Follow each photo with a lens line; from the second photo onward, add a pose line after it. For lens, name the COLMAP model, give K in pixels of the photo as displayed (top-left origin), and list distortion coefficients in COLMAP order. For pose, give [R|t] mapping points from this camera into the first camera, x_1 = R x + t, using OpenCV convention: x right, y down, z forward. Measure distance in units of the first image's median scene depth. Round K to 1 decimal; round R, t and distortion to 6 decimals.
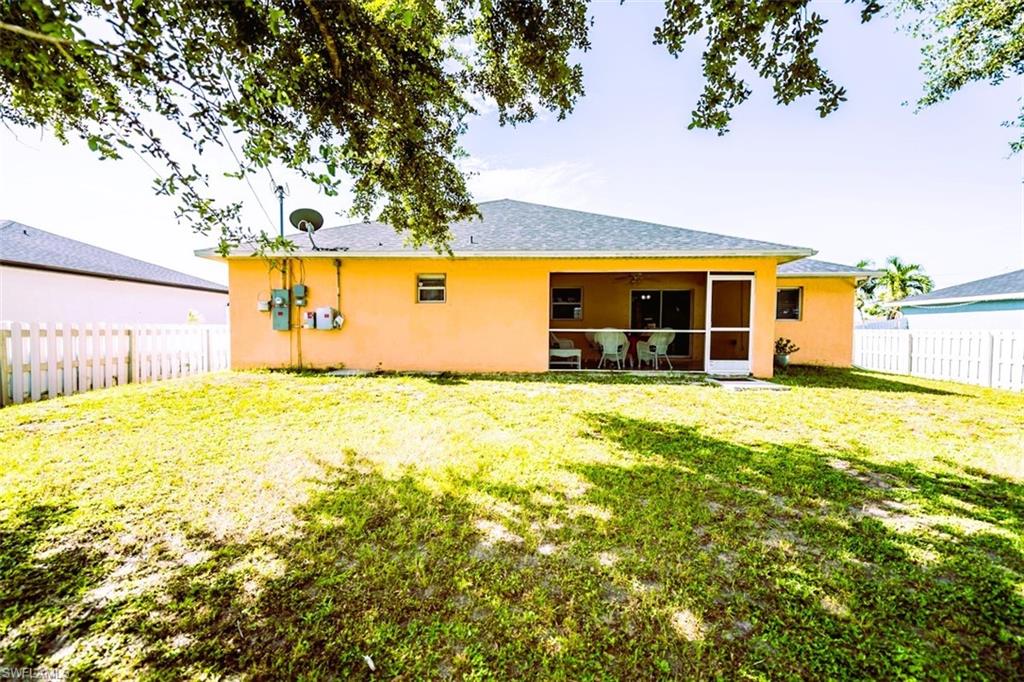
lens RADIAL K [[405.6, 0, 514.6], [0, 405.6, 347.3], [0, 0, 1]] dist [0.016309, -0.000072]
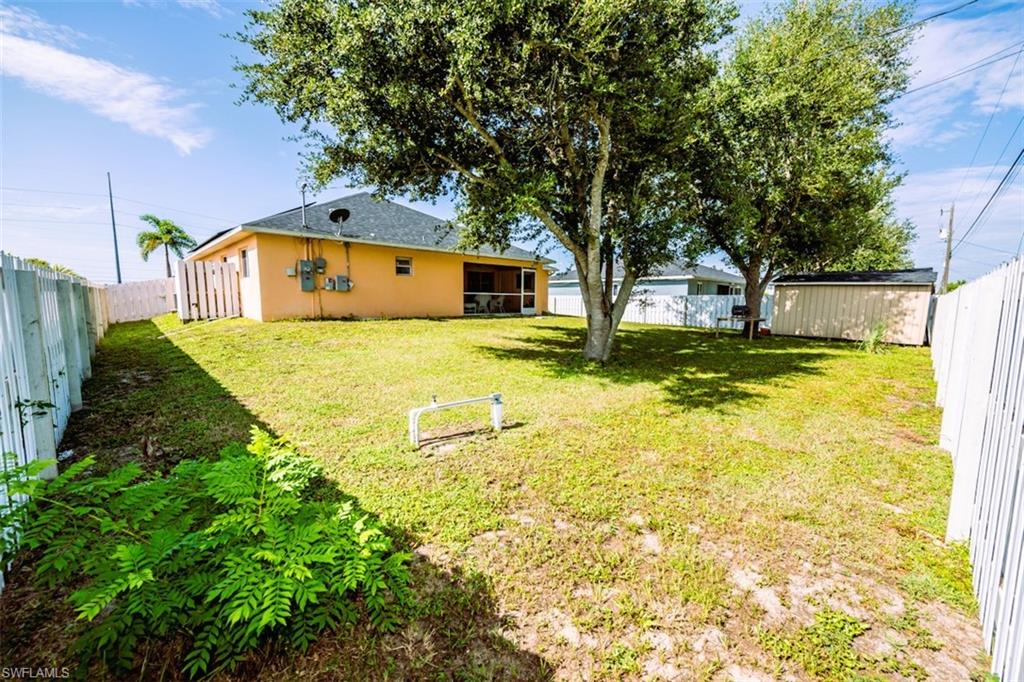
lens RADIAL K [[430.3, 0, 509.9], [0, 430.3, 346.4], [0, 0, 1]] dist [0.001122, 0.000162]
pose [[0.654269, -0.081400, 0.751868, -1.287859], [0.026454, 0.996045, 0.084815, 0.040384], [-0.755799, -0.035602, 0.653835, -0.471519]]
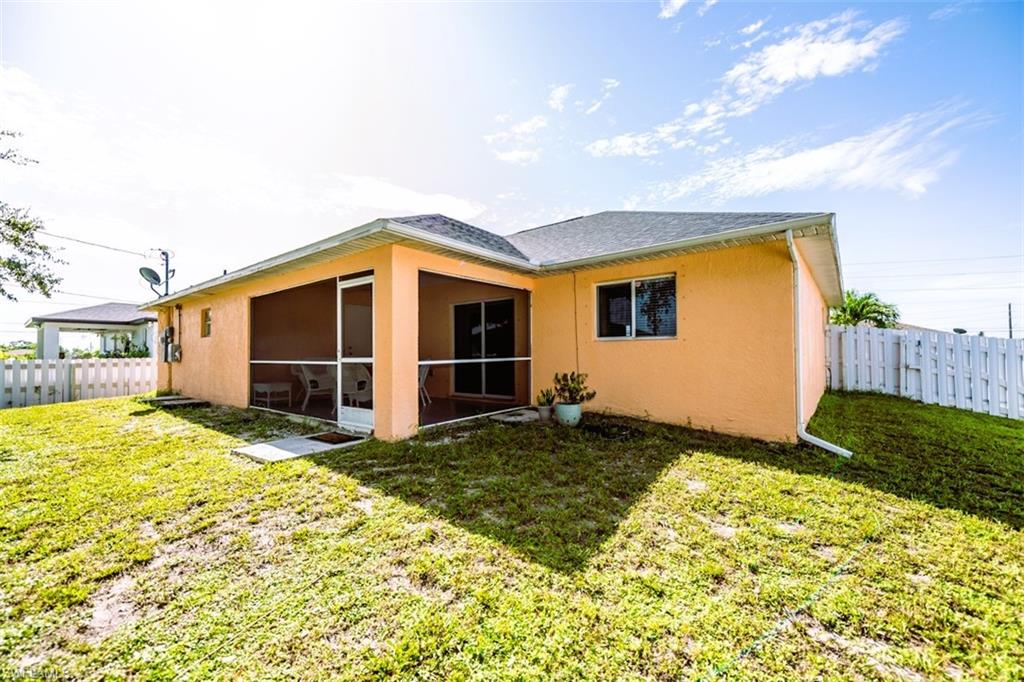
lens RADIAL K [[430.3, 0, 509.9], [0, 430.3, 346.4], [0, 0, 1]] dist [0.001122, 0.000162]
pose [[0.804115, -0.026269, -0.593893, 1.070082], [-0.014221, 0.997887, -0.063393, -0.023990], [0.594303, 0.059421, 0.802043, 0.555679]]
